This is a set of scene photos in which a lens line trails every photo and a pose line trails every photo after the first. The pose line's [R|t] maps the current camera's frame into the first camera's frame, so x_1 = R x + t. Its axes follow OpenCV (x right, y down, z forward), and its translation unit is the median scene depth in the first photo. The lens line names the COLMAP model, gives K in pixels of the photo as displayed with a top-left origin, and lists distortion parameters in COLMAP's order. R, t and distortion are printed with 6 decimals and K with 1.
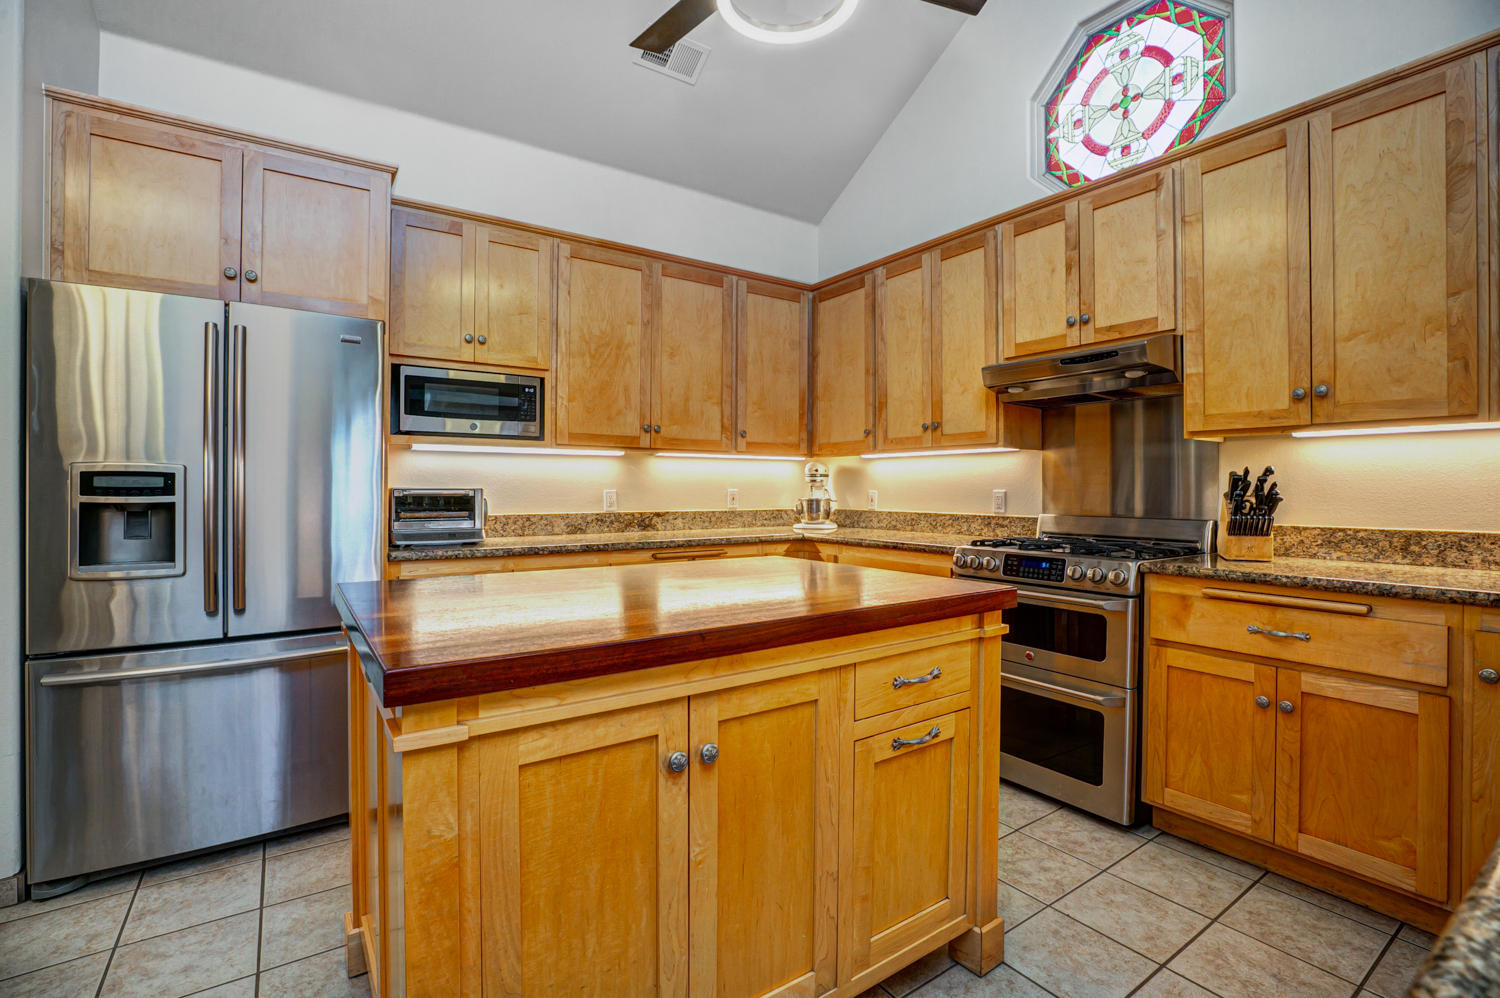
lens RADIAL K [[682.7, 0, 748.0], [0, 682.7, 487.6], [0, 0, 1]] dist [-0.044120, 0.010605]
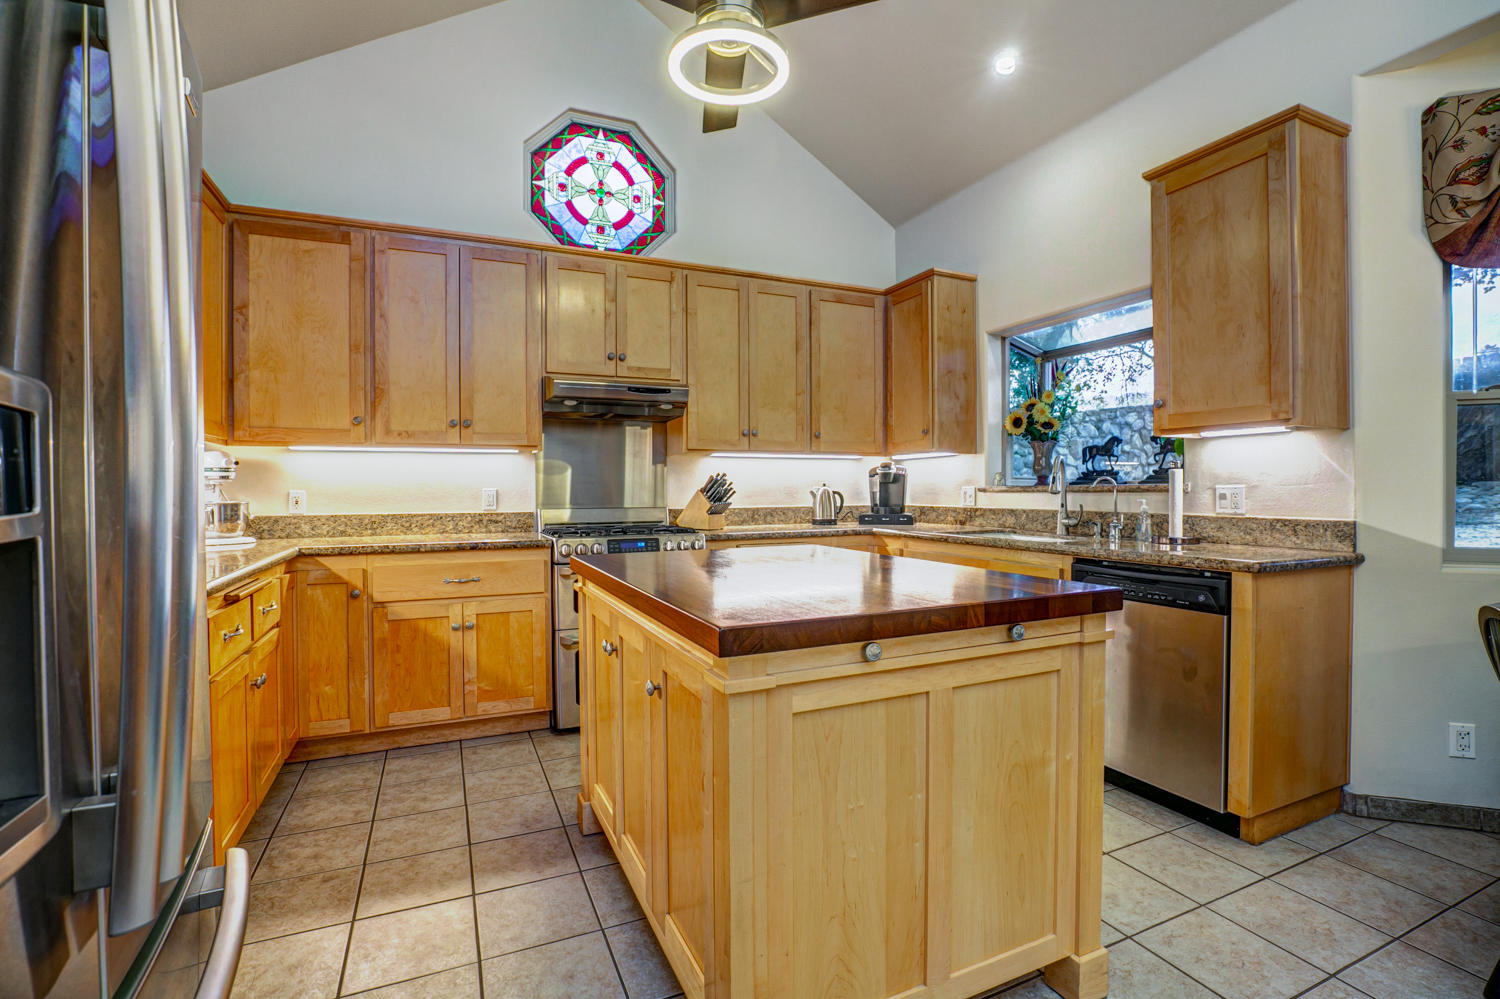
lens RADIAL K [[682.7, 0, 748.0], [0, 682.7, 488.1], [0, 0, 1]] dist [-0.044120, 0.010605]
pose [[0.173540, -0.001013, 0.984826, -0.686215], [0.006026, 0.999982, -0.000033, 0.006542], [-0.984808, 0.005940, 0.173543, 0.475454]]
